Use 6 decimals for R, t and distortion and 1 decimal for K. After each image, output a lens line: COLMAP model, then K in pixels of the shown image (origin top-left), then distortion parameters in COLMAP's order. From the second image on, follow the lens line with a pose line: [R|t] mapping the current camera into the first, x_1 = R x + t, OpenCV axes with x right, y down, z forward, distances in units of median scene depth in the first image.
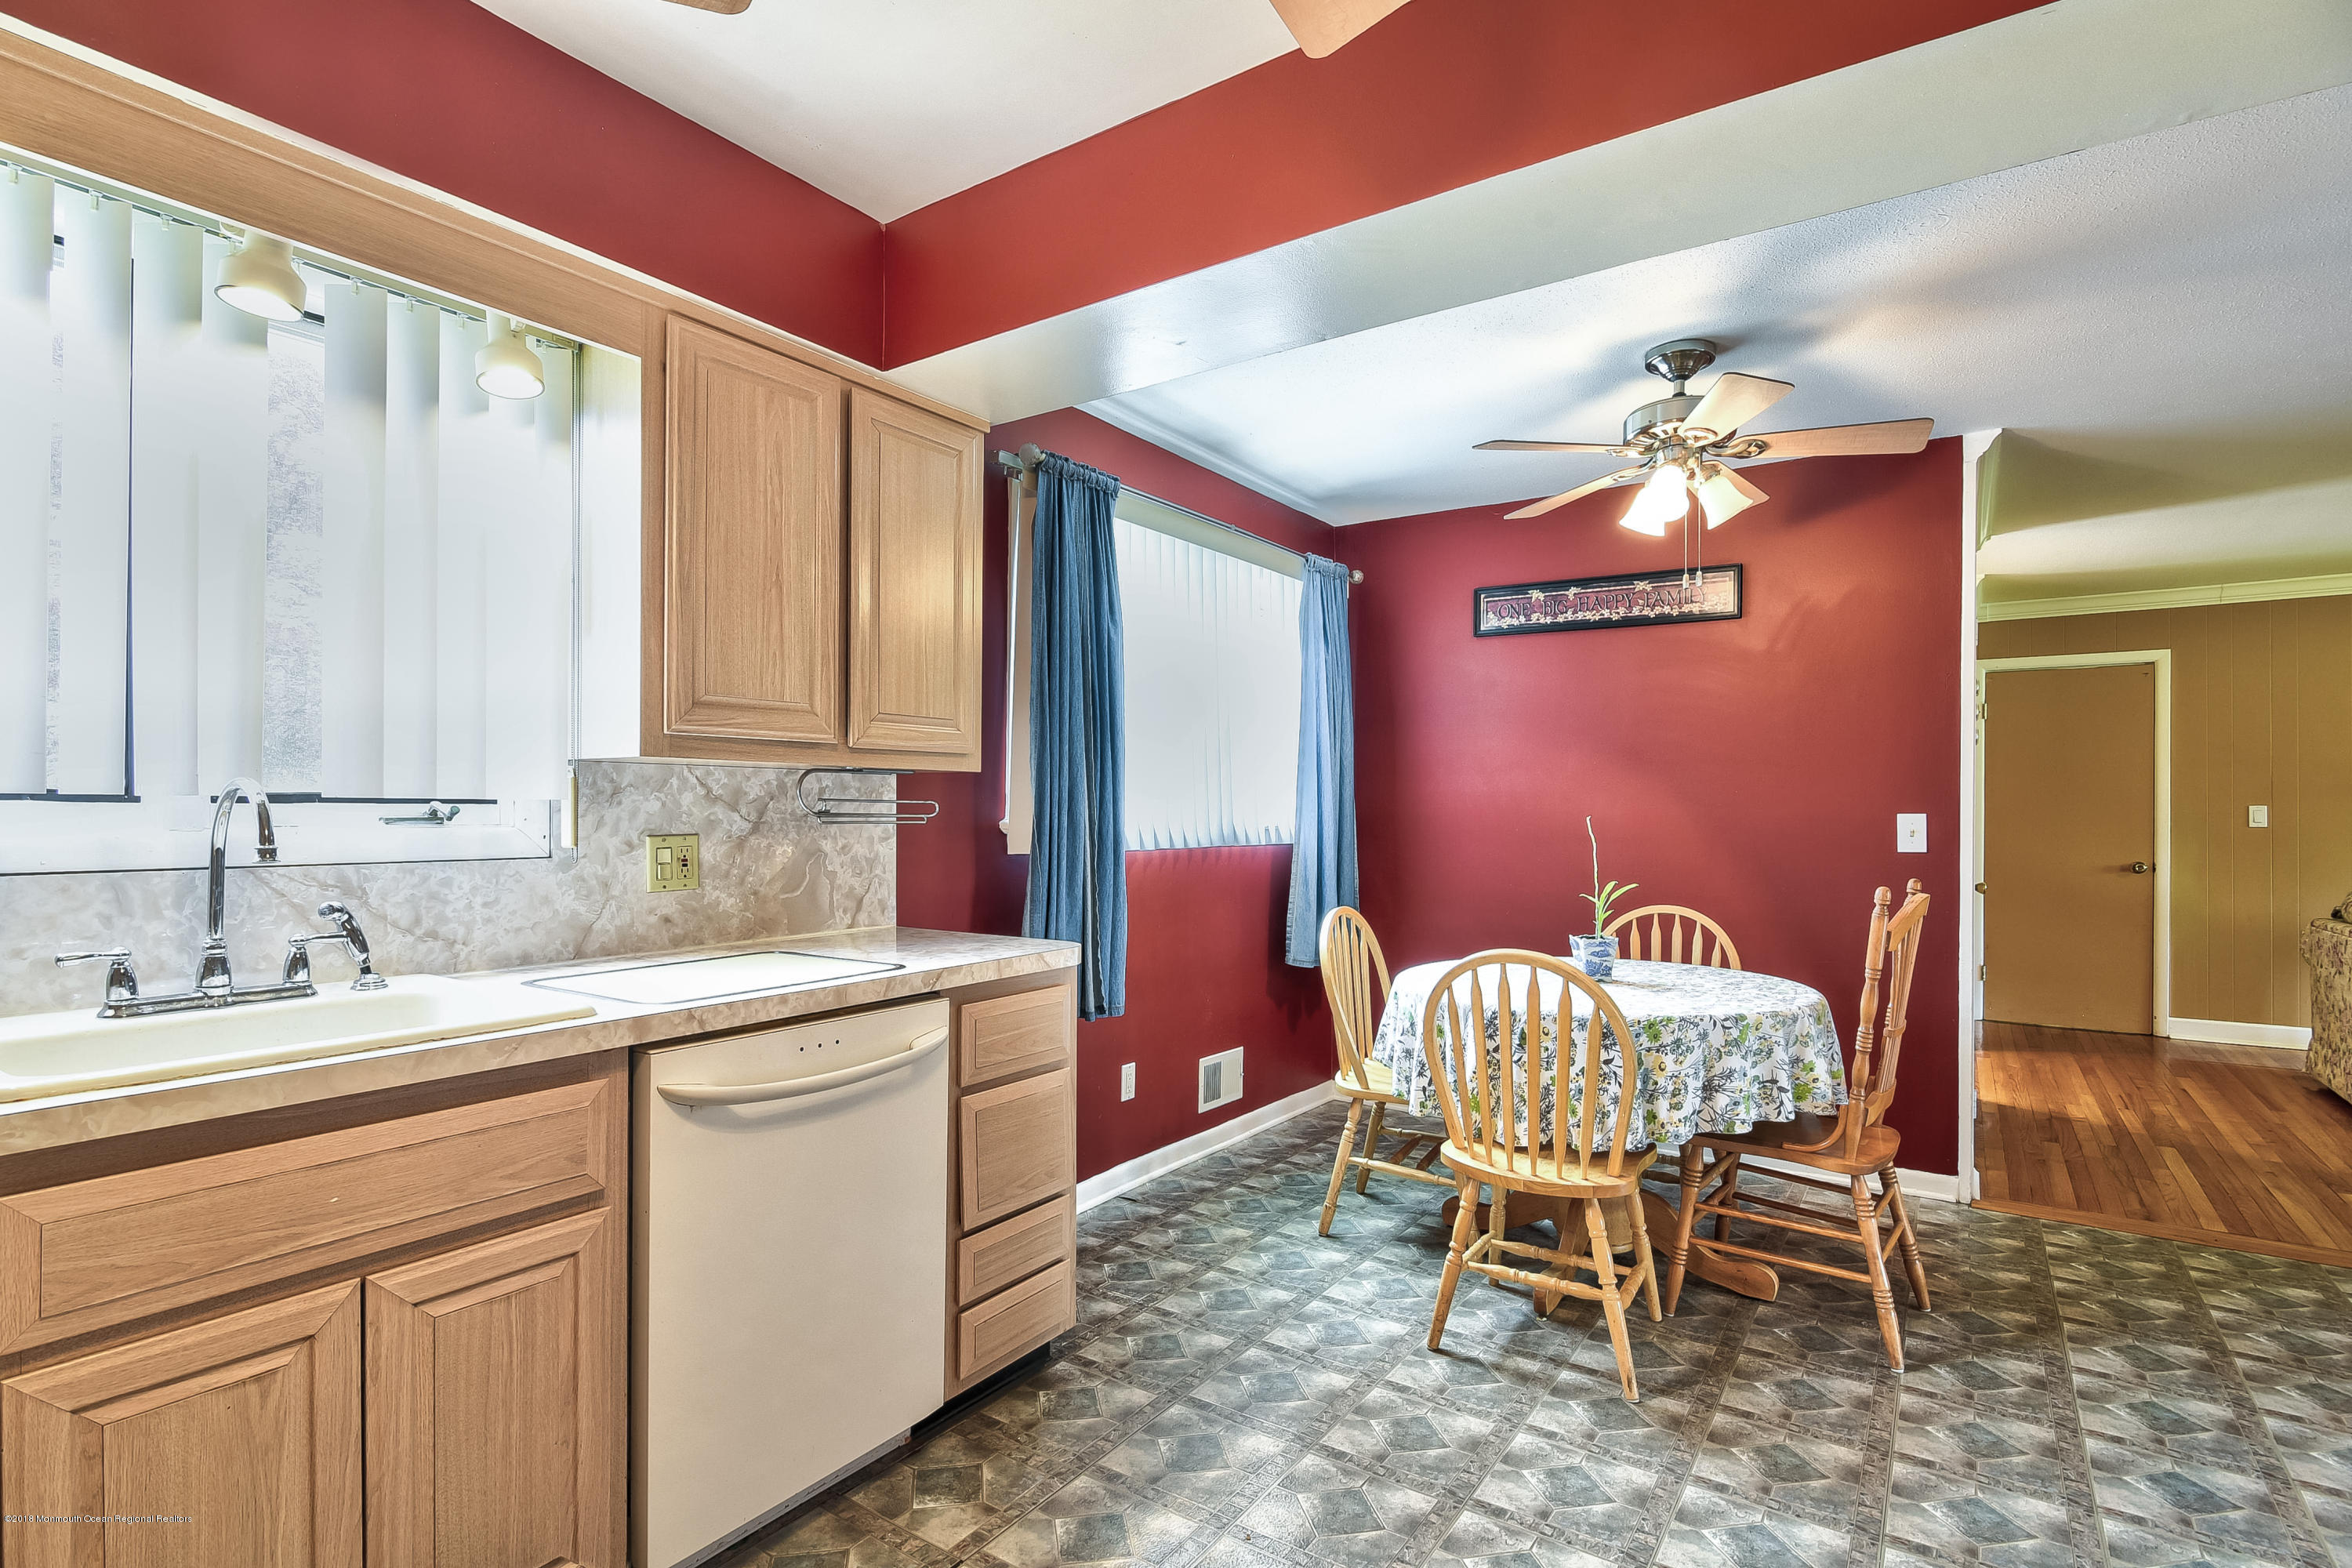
lens RADIAL K [[1162.7, 0, 1167.8], [0, 1162.7, 804.5], [0, 0, 1]] dist [-0.005489, -0.000214]
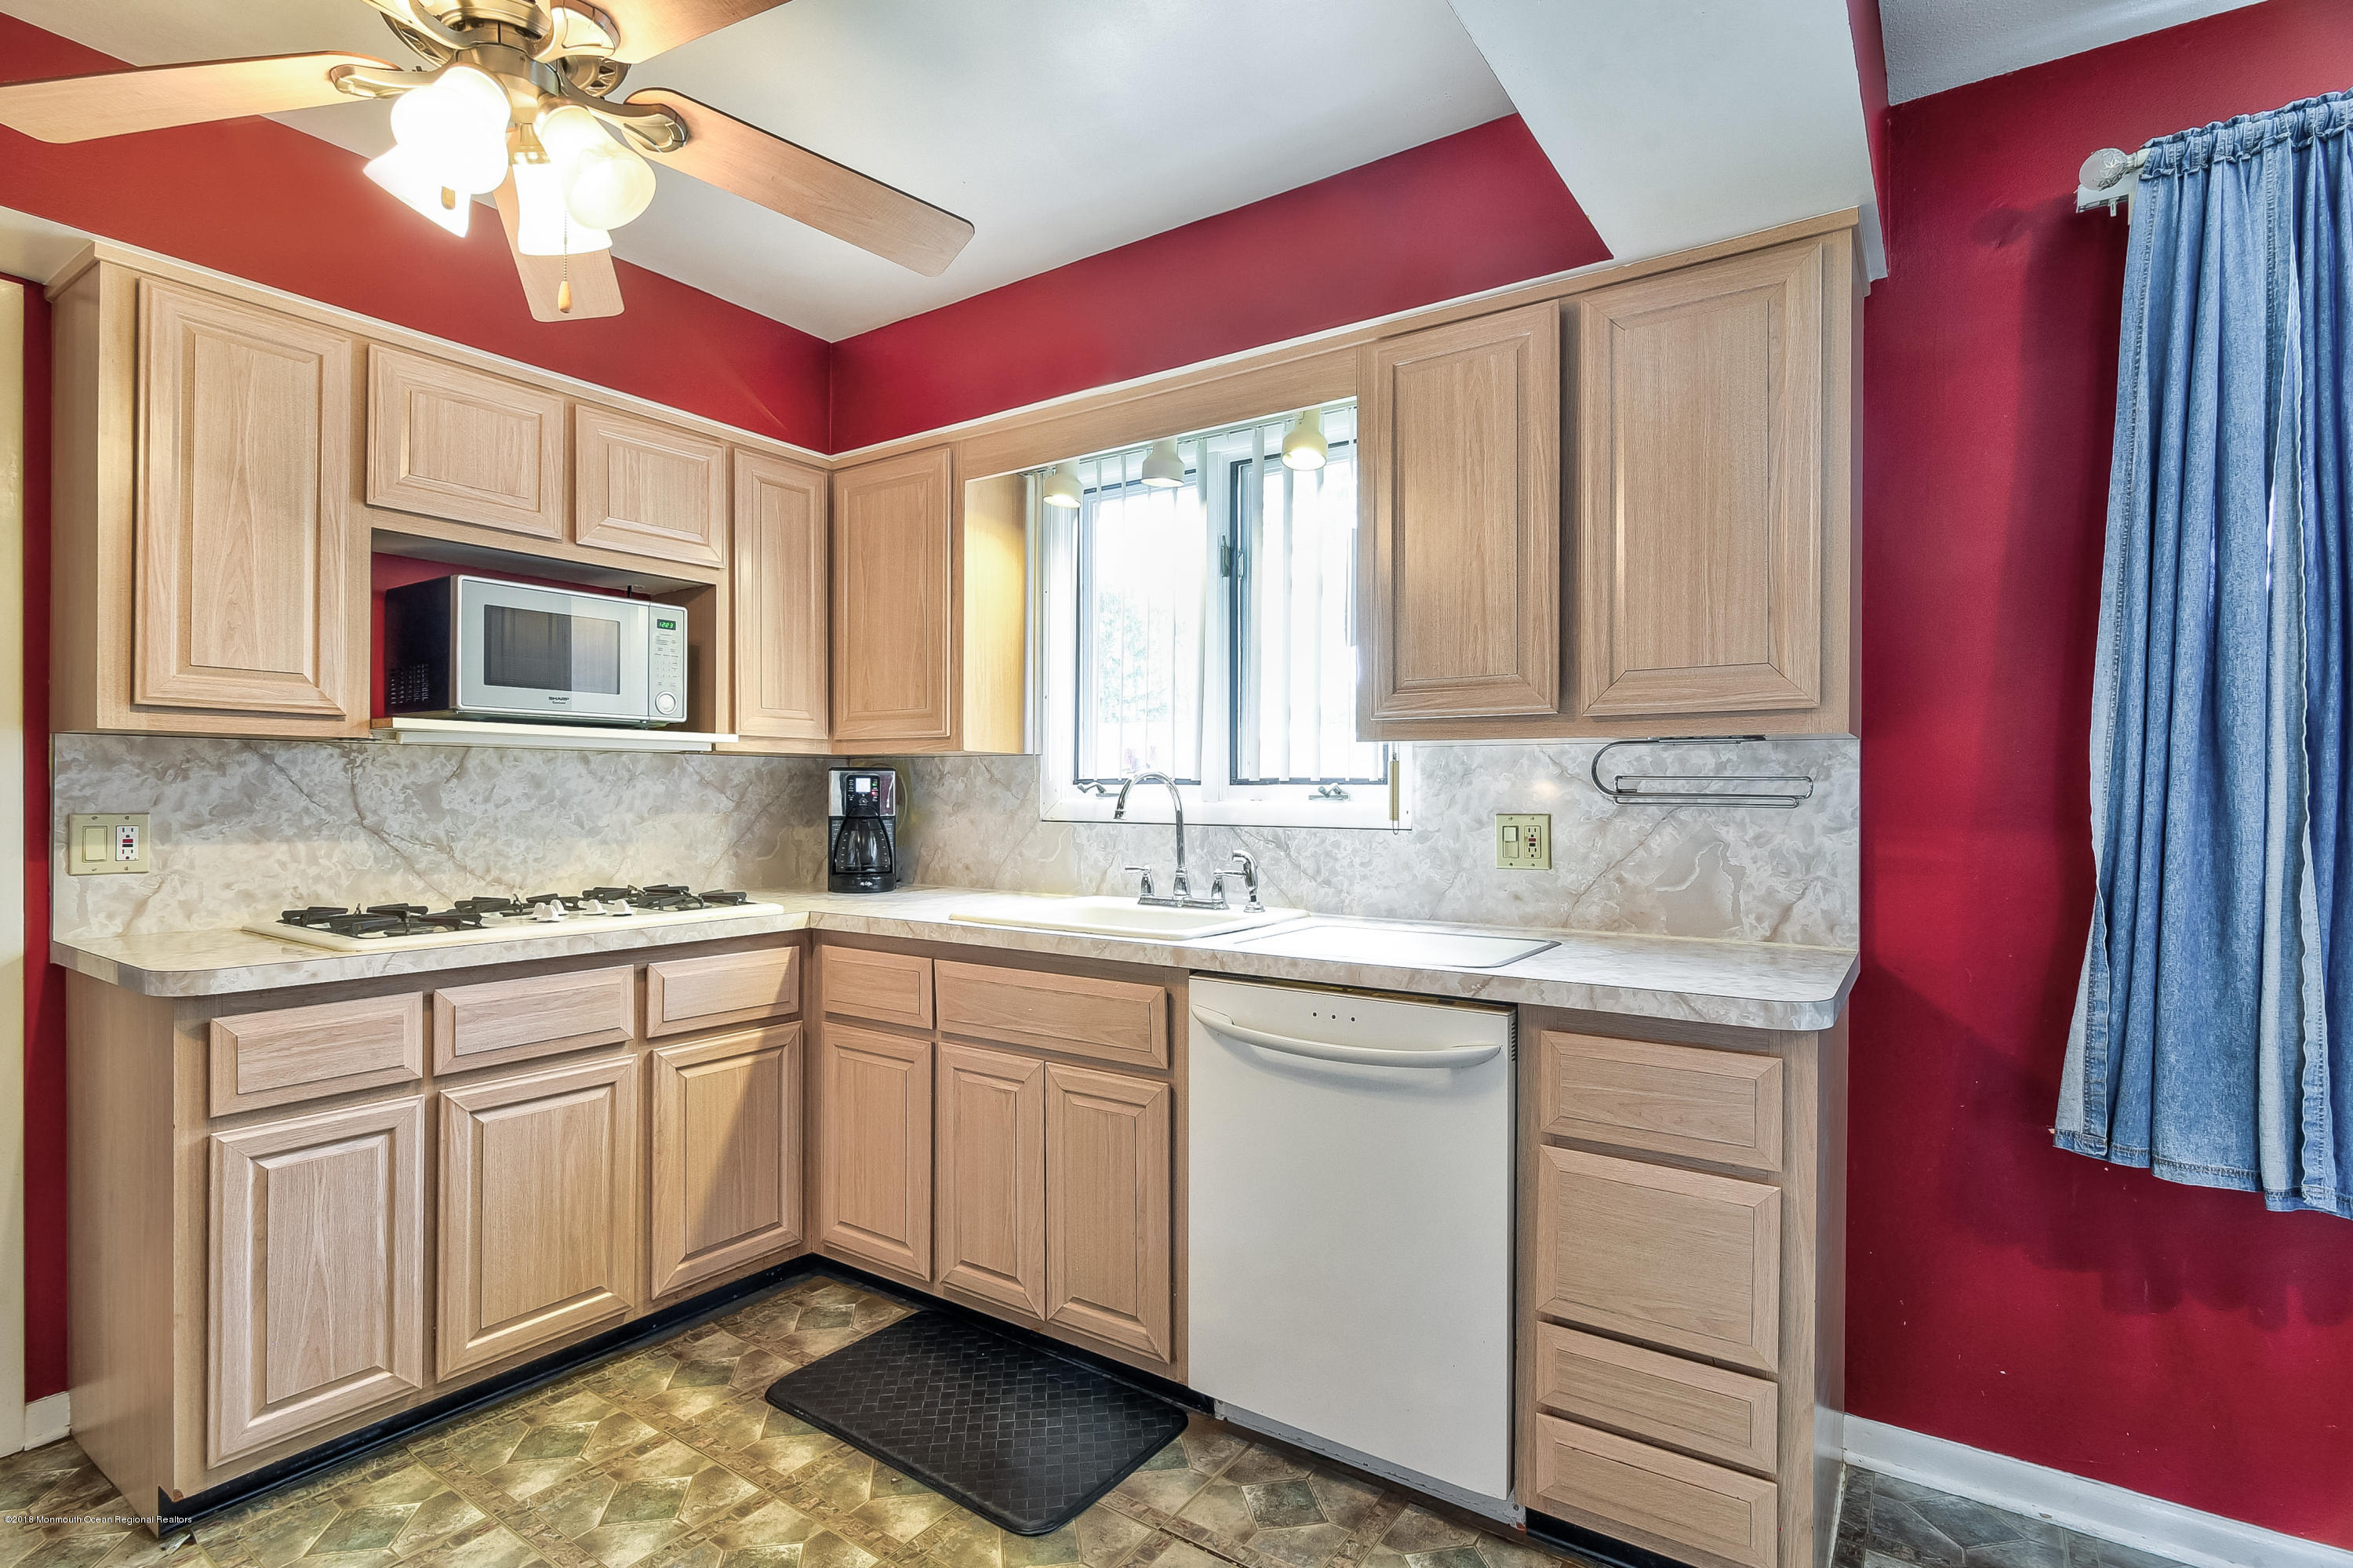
lens RADIAL K [[1138.7, 0, 1157.1], [0, 1138.7, 788.0], [0, 0, 1]] dist [-0.003049, 0.000242]
pose [[-0.013461, -0.005225, -0.999896, 0.622289], [0.000460, 0.999986, -0.005232, 0.008967], [0.999909, -0.000530, -0.013459, 0.751446]]
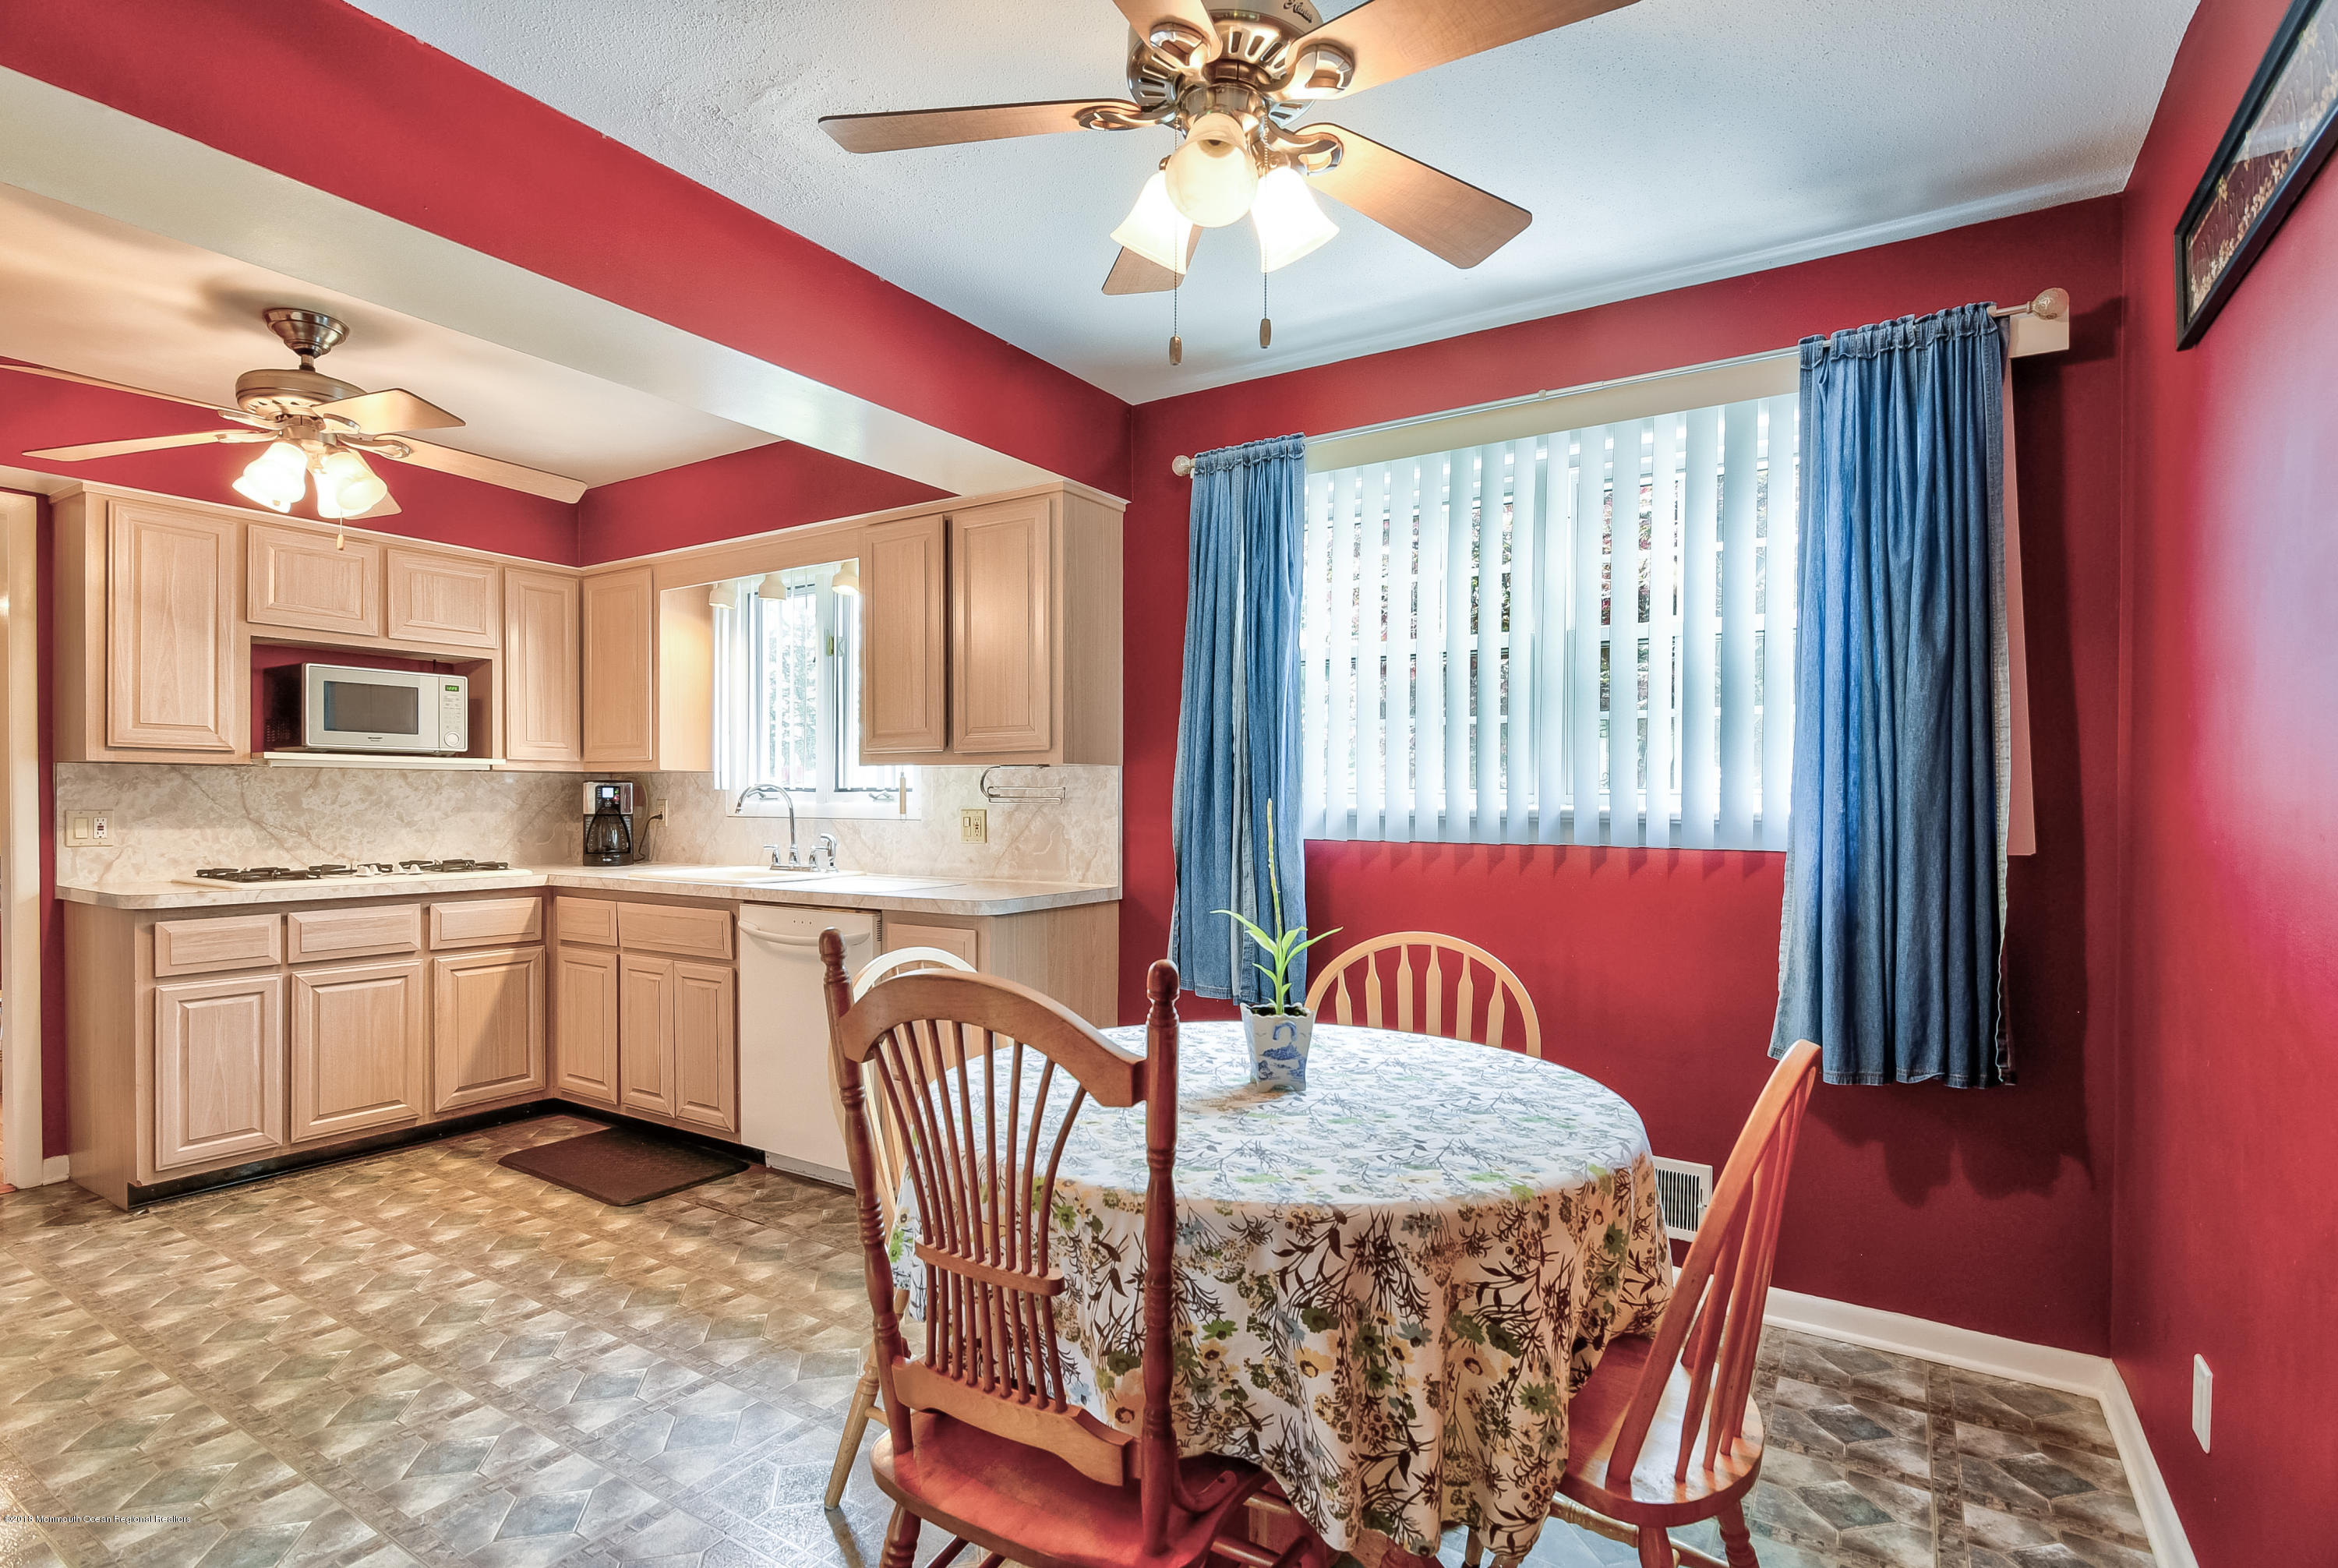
lens RADIAL K [[1155.8, 0, 1160.8], [0, 1155.8, 804.4], [0, 0, 1]] dist [-0.005489, -0.000214]
pose [[0.024321, 0.002865, -0.999700, 1.337690], [0.001954, 0.999994, 0.002914, 0.015283], [0.999702, -0.002024, 0.024315, 1.328282]]
